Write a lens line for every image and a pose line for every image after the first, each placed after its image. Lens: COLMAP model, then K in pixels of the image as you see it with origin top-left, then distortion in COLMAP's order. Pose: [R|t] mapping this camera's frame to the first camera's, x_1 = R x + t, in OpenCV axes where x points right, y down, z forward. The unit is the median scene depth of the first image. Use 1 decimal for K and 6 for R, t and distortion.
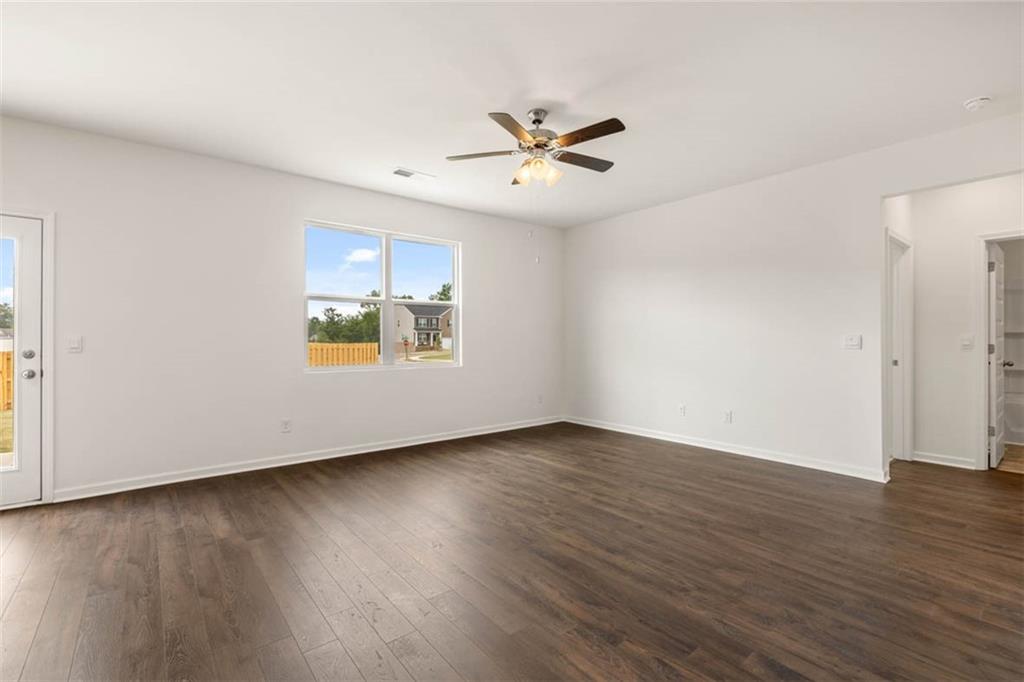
lens RADIAL K [[465.1, 0, 512.6], [0, 465.1, 339.7], [0, 0, 1]] dist [0.000867, 0.000002]
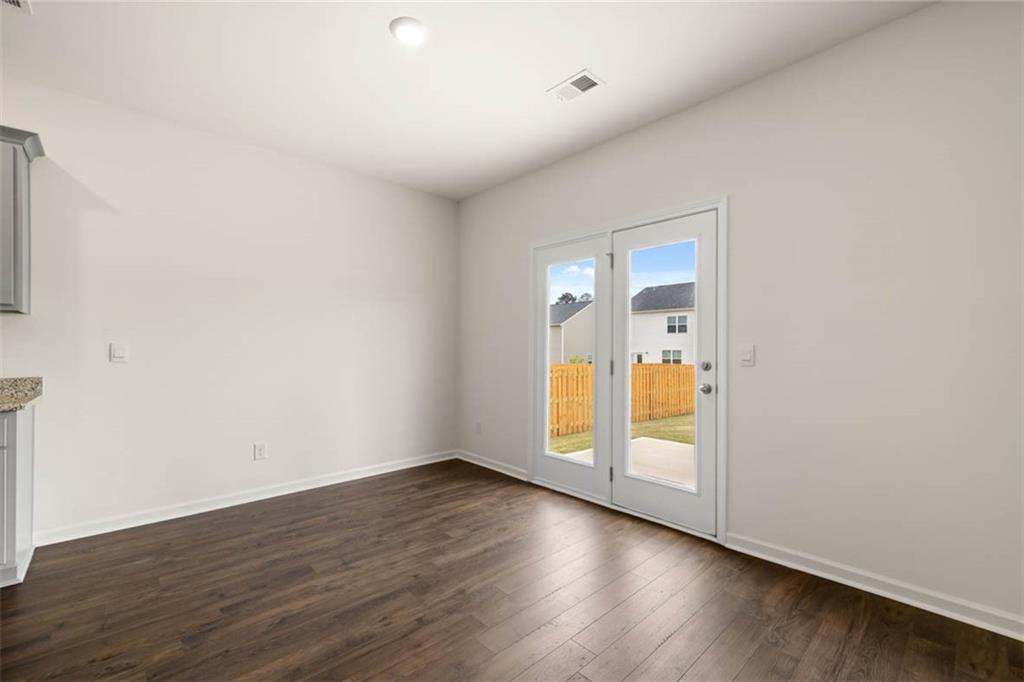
lens RADIAL K [[433.0, 0, 512.6], [0, 433.0, 345.0], [0, 0, 1]] dist [0.003046, 0.000041]
pose [[0.064750, -0.003788, -0.997894, -0.241502], [-0.003545, 0.999986, -0.004026, -0.003966], [0.997895, 0.003798, 0.064736, 0.574177]]
